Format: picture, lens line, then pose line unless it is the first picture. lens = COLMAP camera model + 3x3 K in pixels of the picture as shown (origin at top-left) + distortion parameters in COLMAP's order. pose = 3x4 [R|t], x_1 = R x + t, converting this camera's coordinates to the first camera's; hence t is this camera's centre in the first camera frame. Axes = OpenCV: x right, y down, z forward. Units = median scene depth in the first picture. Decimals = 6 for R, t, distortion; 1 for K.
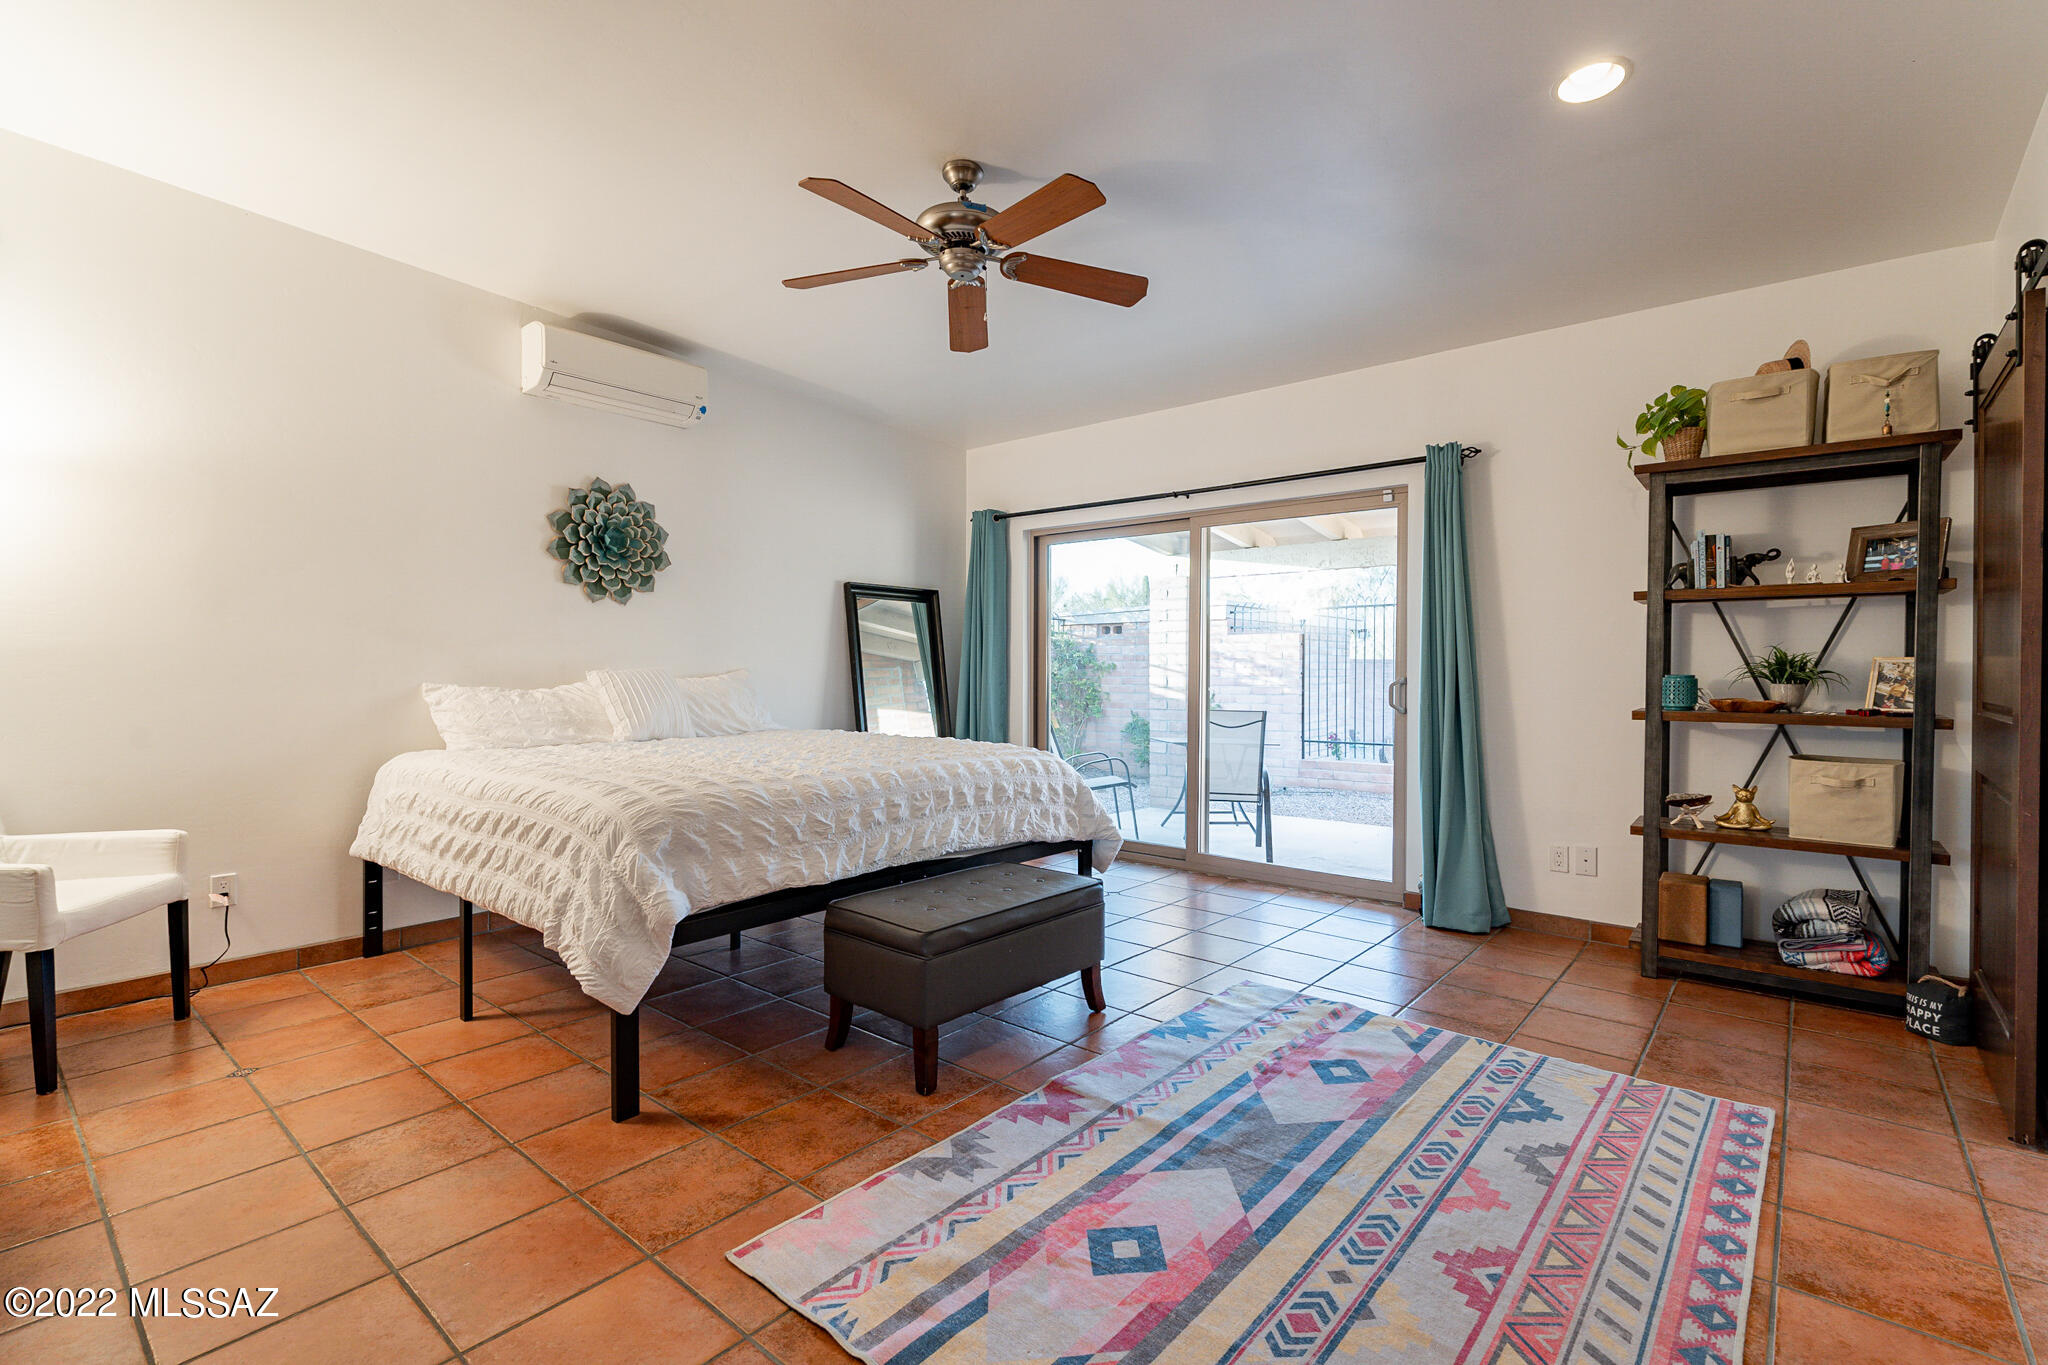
lens RADIAL K [[936.1, 0, 1015.4], [0, 936.1, 679.9], [0, 0, 1]] dist [0.001874, -0.000238]
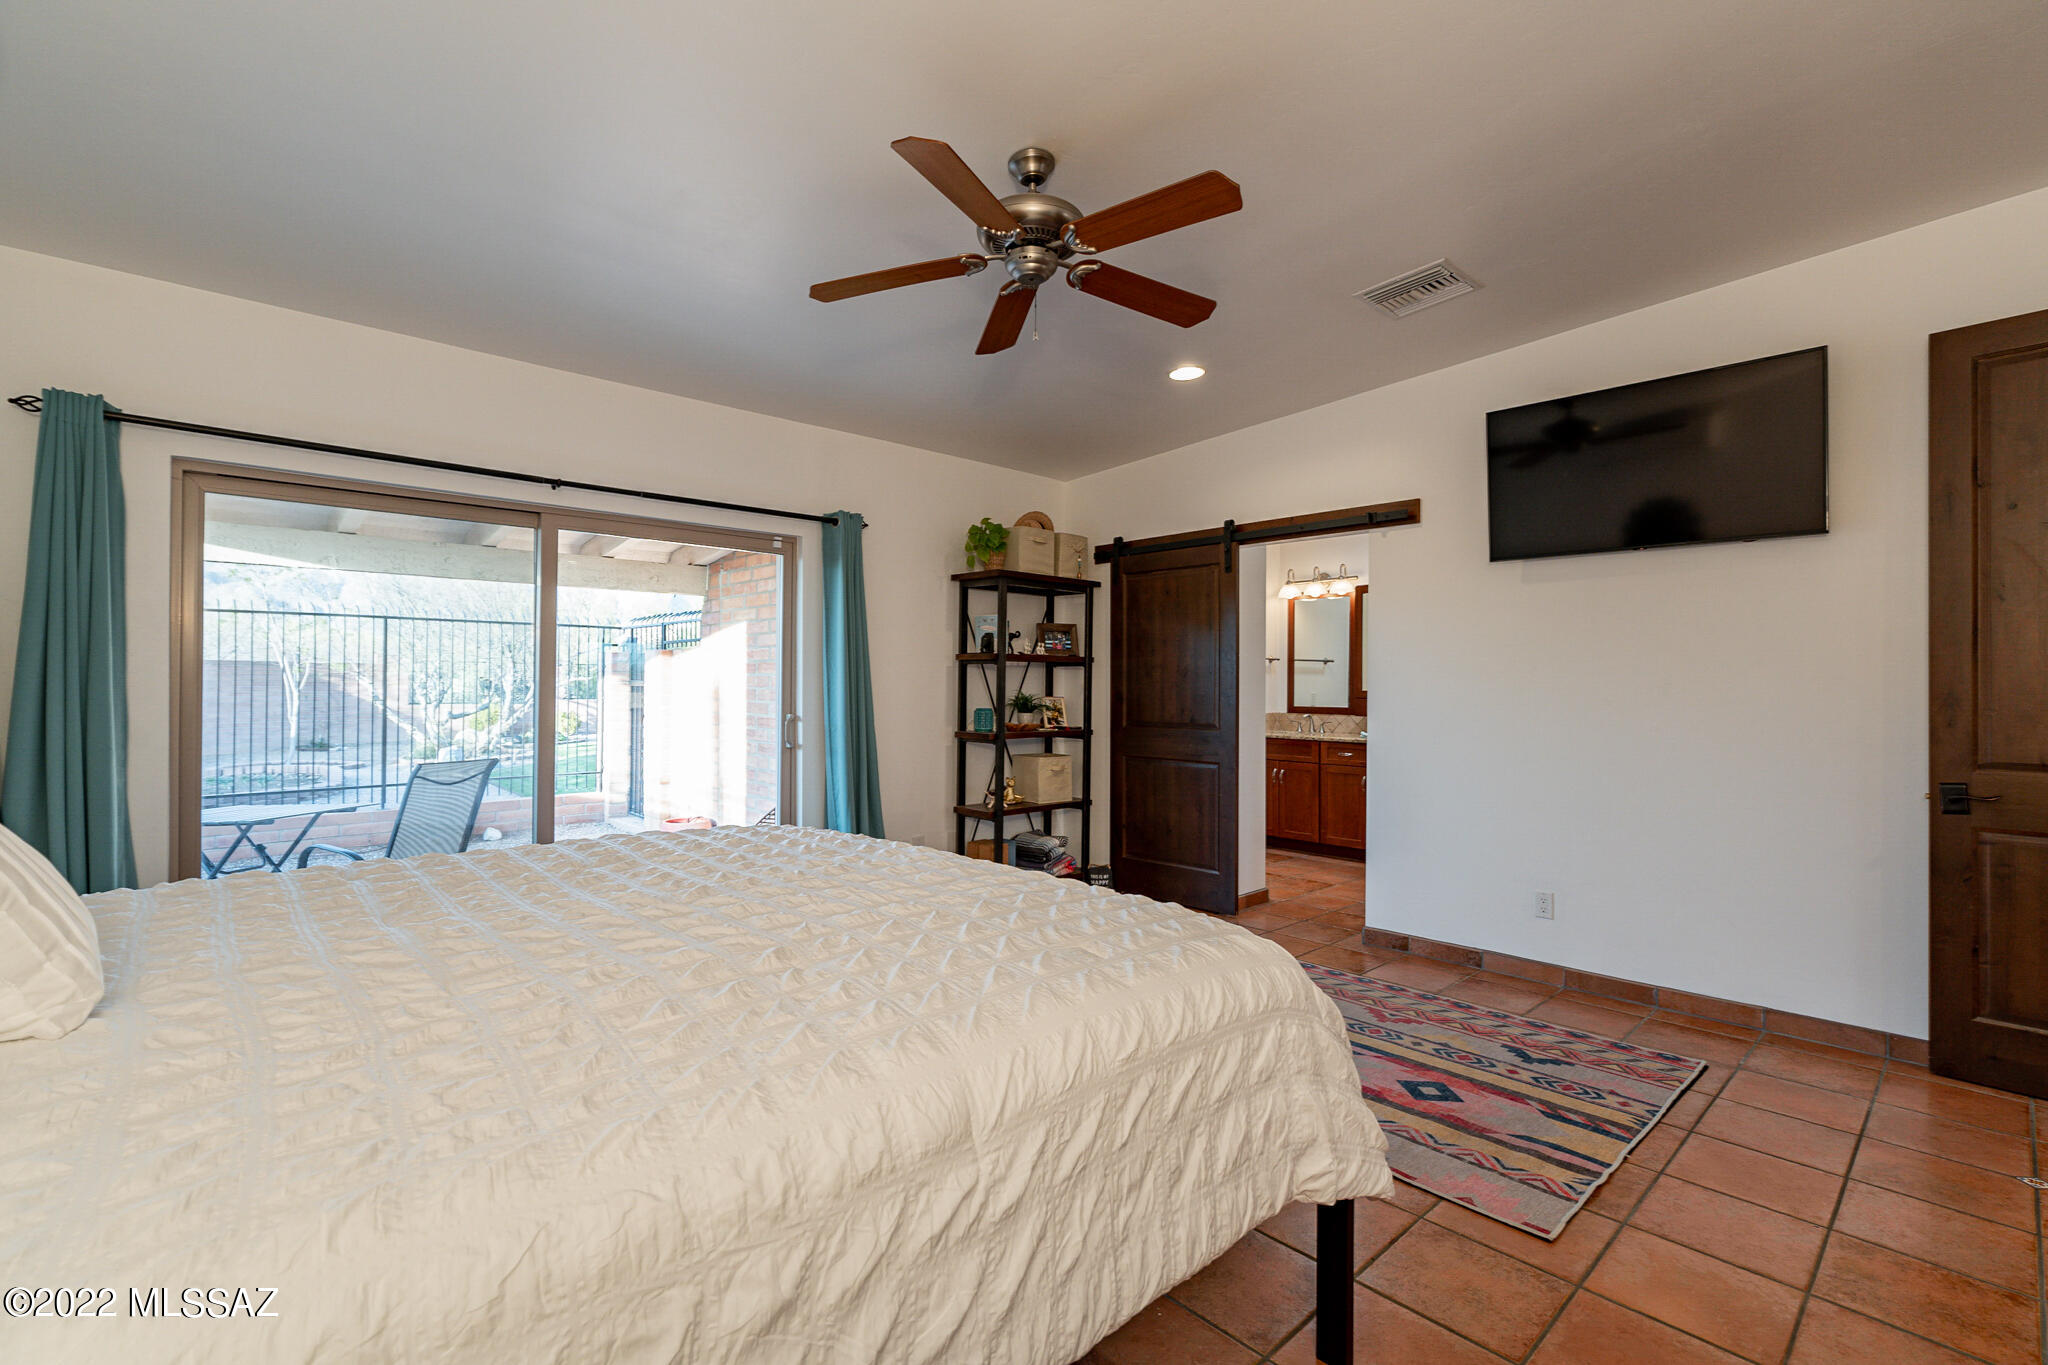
lens RADIAL K [[936.1, 0, 1015.0], [0, 936.1, 681.1], [0, 0, 1]] dist [0.001874, -0.000238]
pose [[0.107207, 0.001180, 0.994236, -0.826334], [0.007197, 0.999972, -0.001963, -0.047770], [-0.994211, 0.007366, 0.107195, 0.818626]]
